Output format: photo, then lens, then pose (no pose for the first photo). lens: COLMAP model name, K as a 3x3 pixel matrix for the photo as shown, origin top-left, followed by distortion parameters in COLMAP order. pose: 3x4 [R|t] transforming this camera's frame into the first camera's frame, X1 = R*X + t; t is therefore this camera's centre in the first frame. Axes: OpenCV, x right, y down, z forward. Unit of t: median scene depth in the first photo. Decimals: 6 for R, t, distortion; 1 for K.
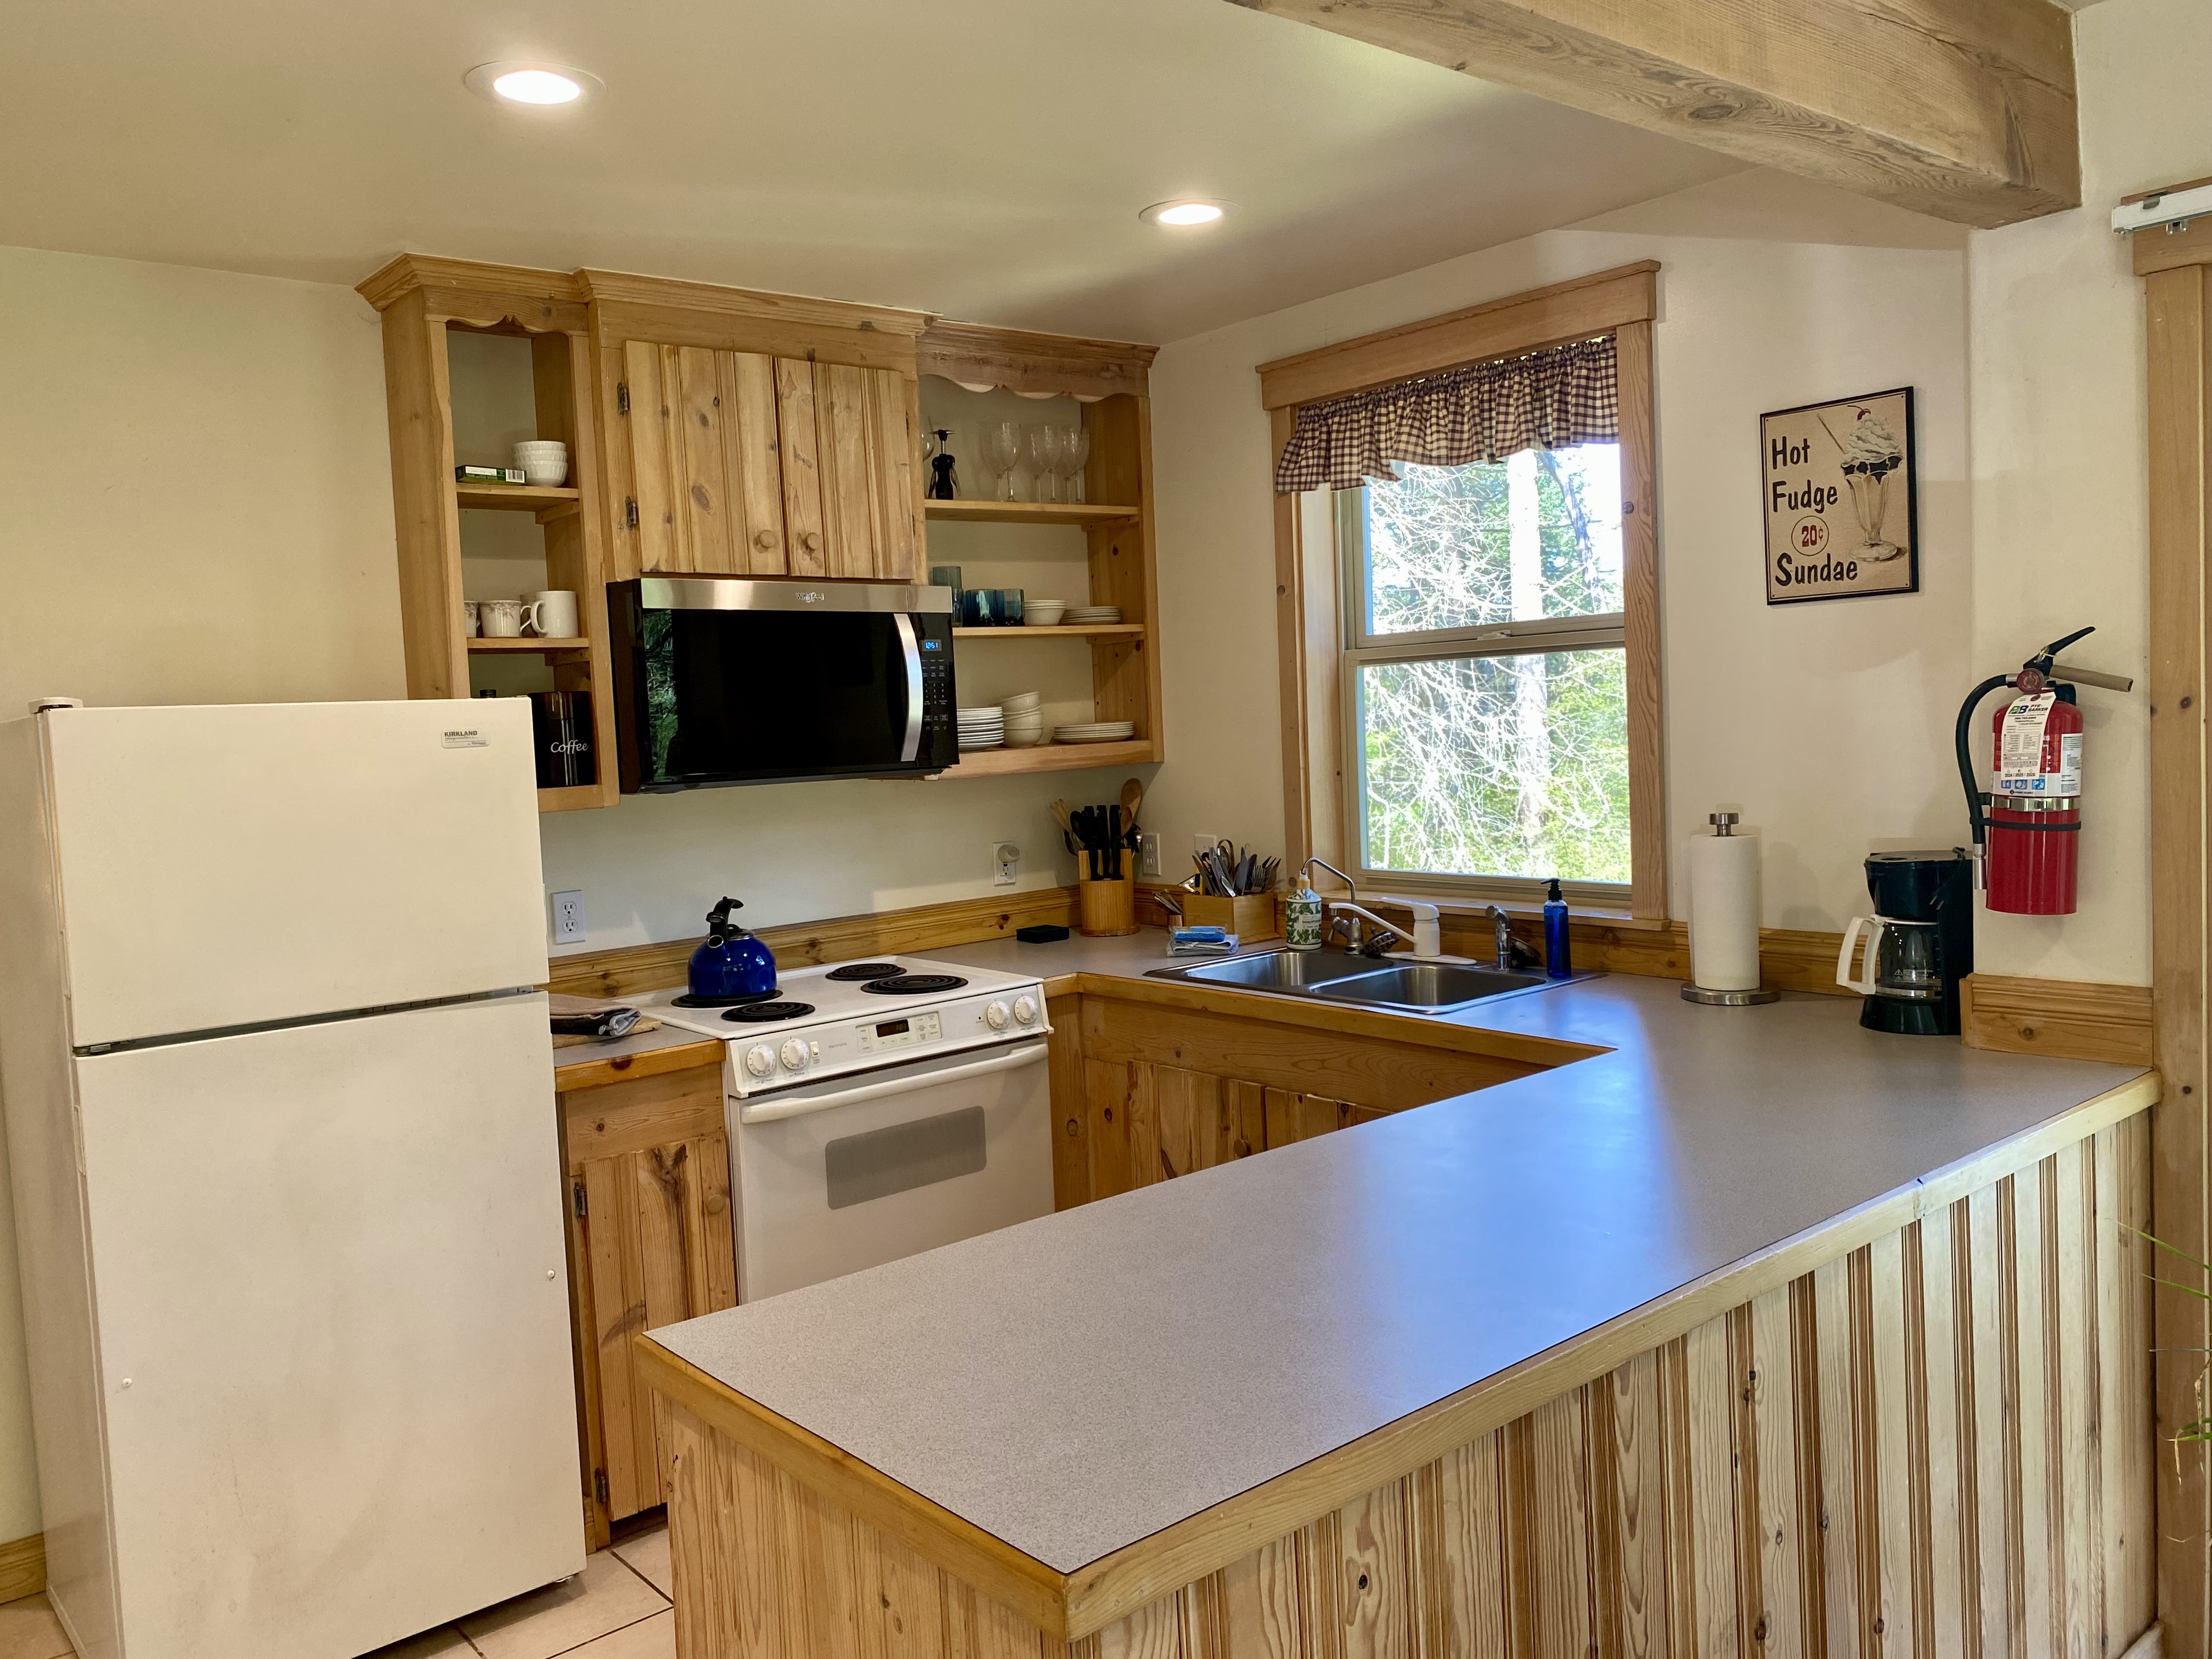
lens RADIAL K [[1671.7, 0, 1106.0], [0, 1671.7, 829.5], [0, 0, 1]] dist [0.037545, -0.001143]
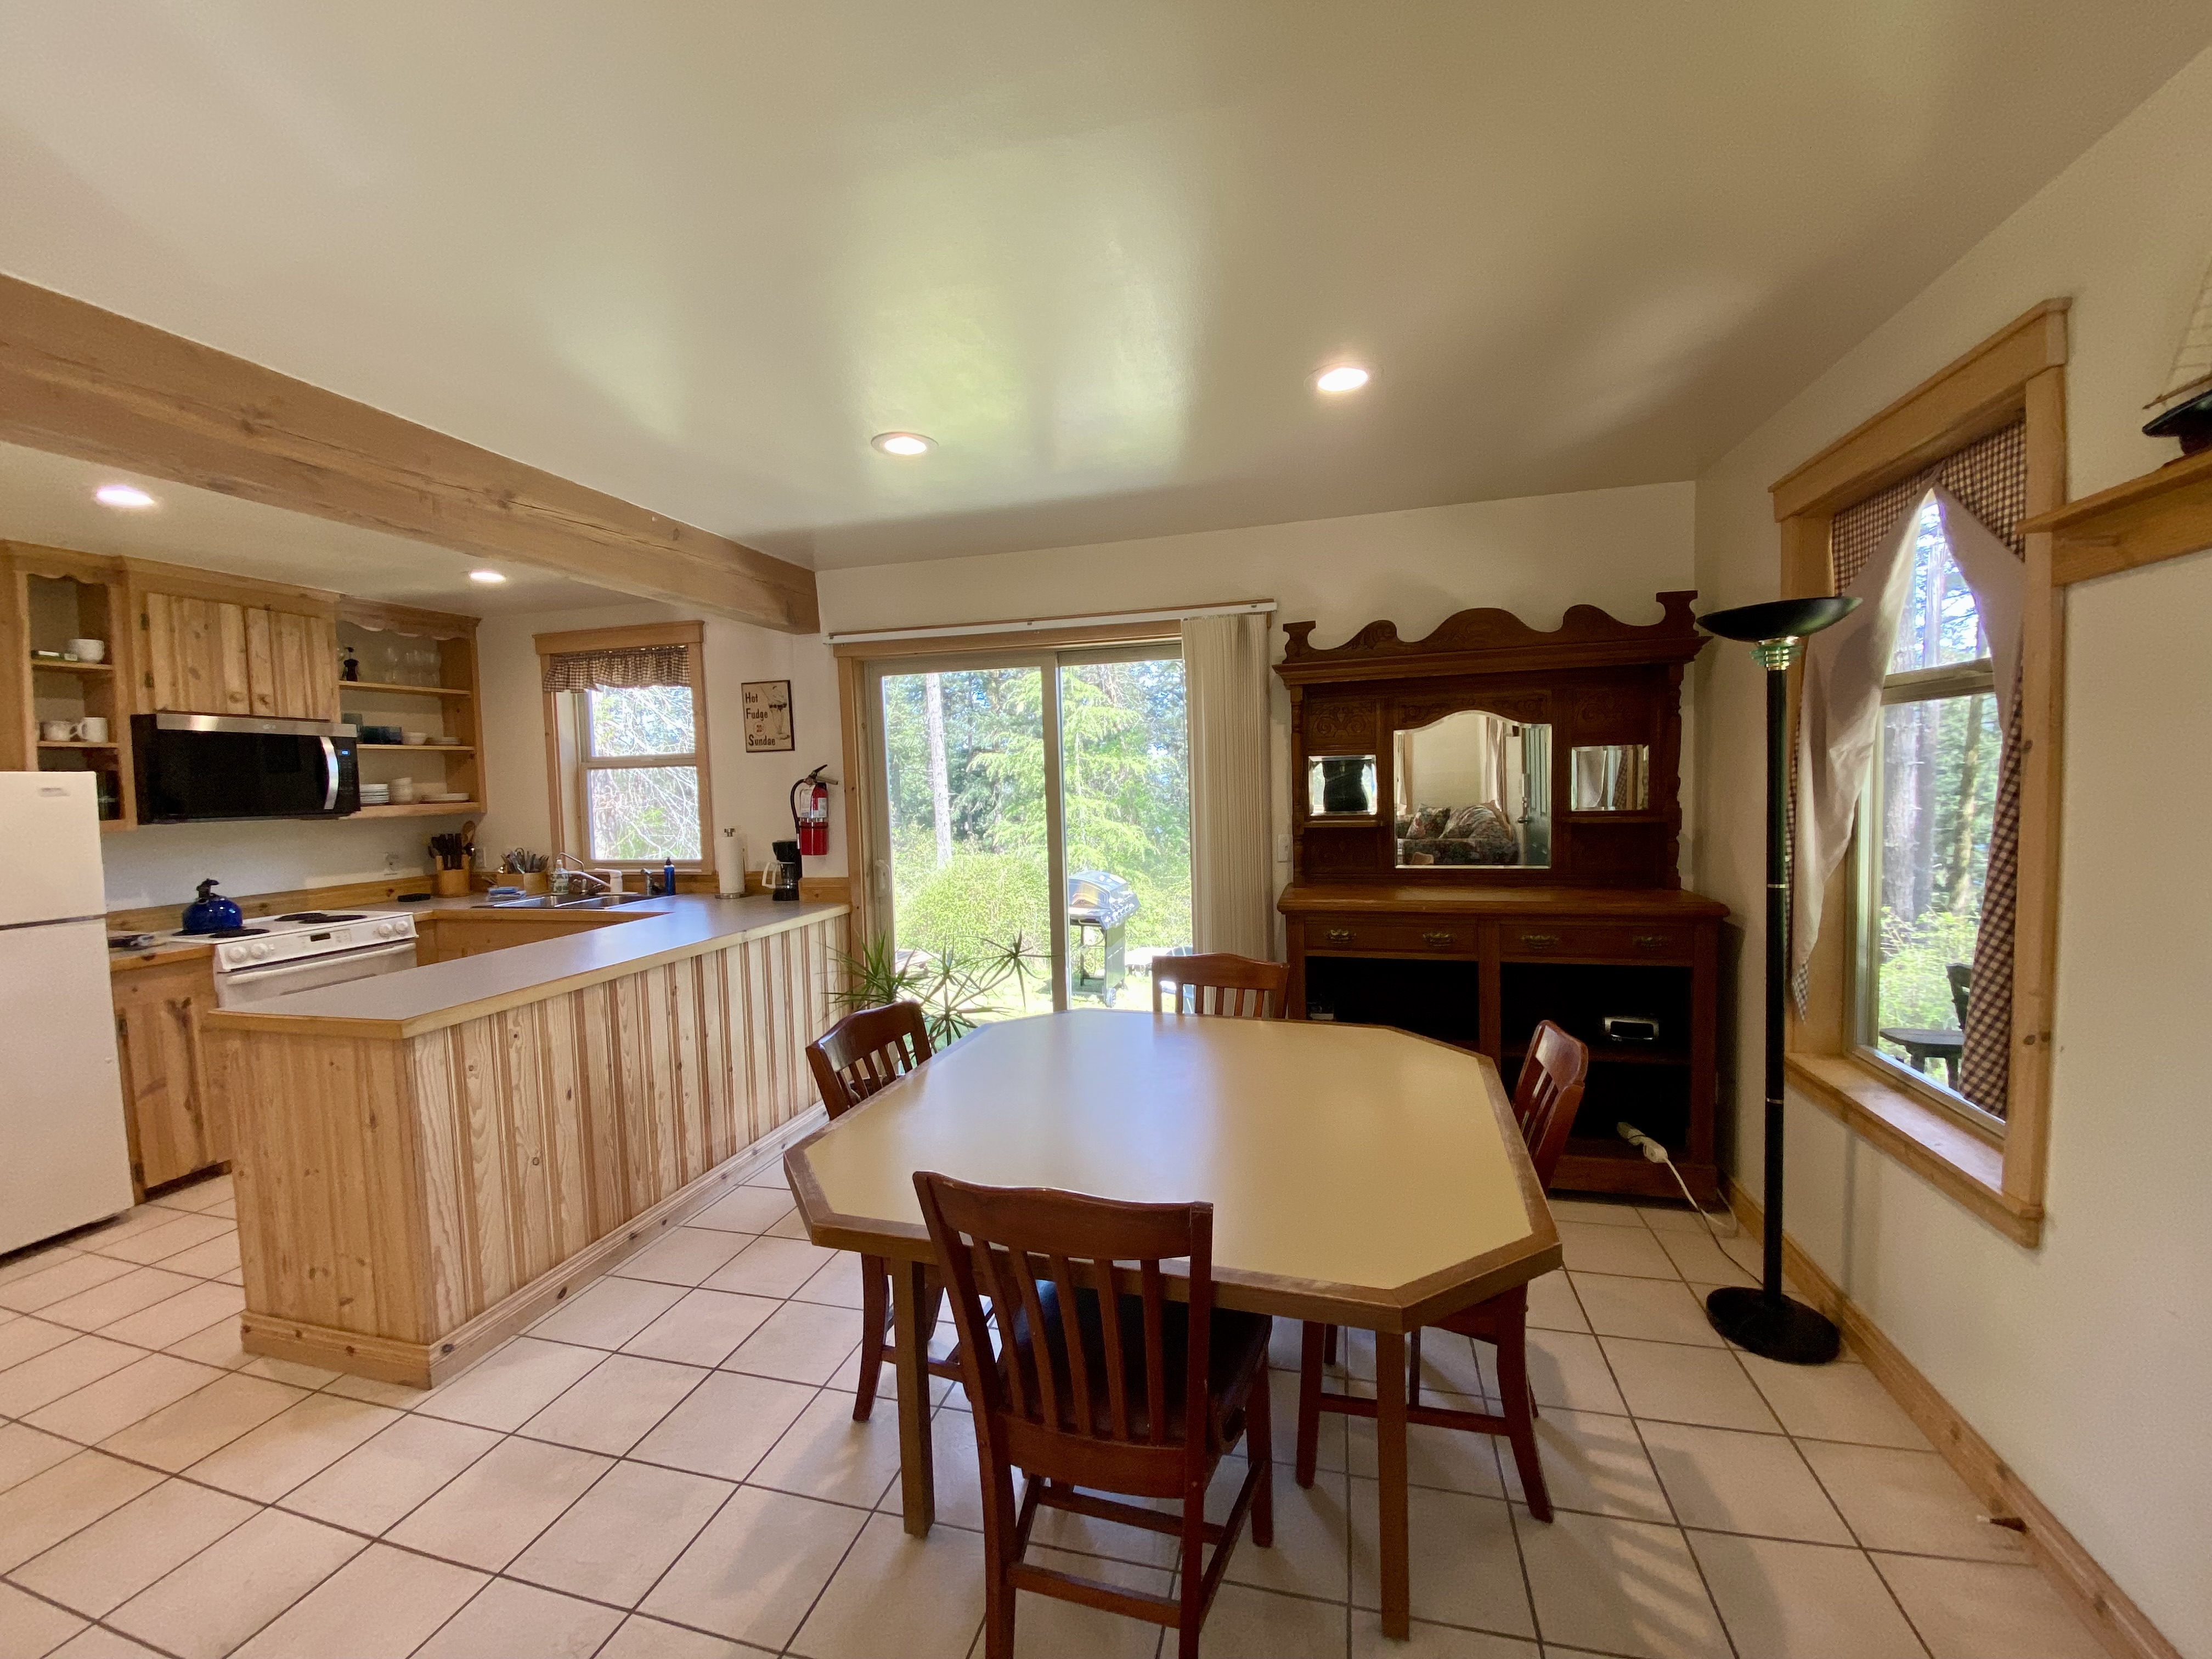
lens RADIAL K [[871.8, 0, 1106.0], [0, 871.8, 829.5], [0, 0, 1]] dist [0.002200, -0.012659]
pose [[0.812331, -0.006246, 0.583163, 0.036615], [0.028304, 0.999187, -0.028724, 0.042557], [-0.582509, 0.039839, 0.811848, -0.423166]]
